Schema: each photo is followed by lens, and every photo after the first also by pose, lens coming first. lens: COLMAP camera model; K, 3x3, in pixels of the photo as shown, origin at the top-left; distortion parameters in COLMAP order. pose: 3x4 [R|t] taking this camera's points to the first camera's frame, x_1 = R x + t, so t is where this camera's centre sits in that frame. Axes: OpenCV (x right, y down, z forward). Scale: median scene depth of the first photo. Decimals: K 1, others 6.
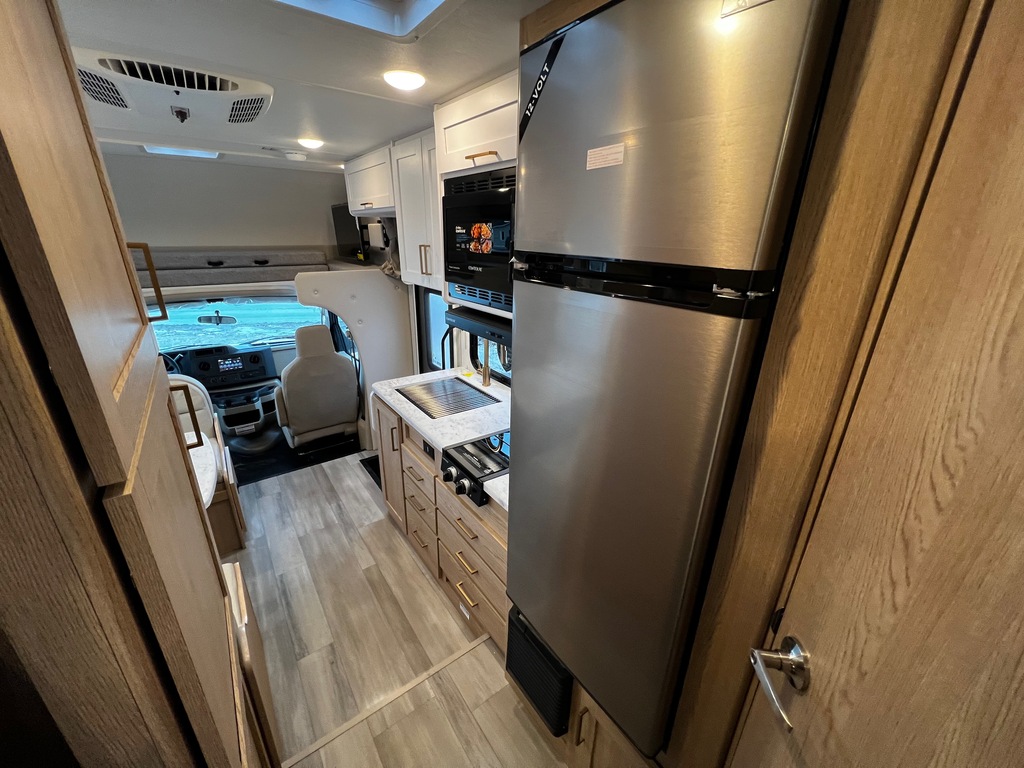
lens RADIAL K [[409.8, 0, 510.0], [0, 409.8, 382.2], [0, 0, 1]] dist [0.000886, -0.000650]
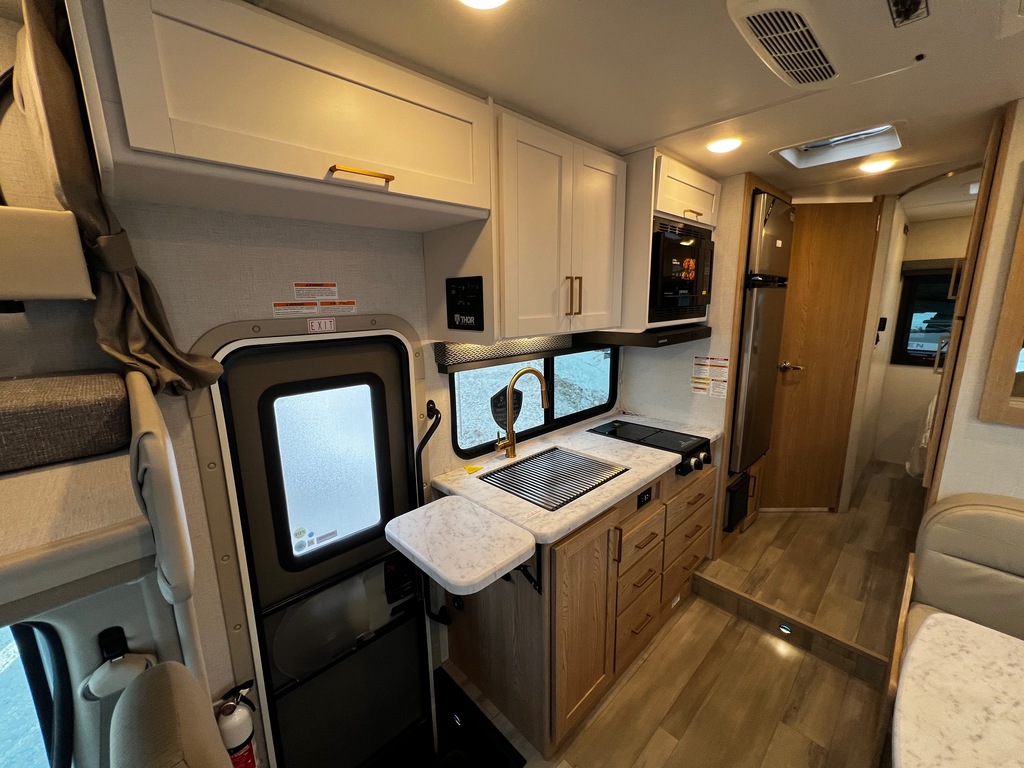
lens RADIAL K [[409.8, 0, 510.2], [0, 409.8, 383.6], [0, 0, 1]] dist [0.000886, -0.000650]
pose [[-0.127479, -0.210363, 0.969276, -1.022102], [0.363457, 0.899363, 0.242991, -0.401543], [-0.922848, 0.383267, -0.038192, 1.262836]]
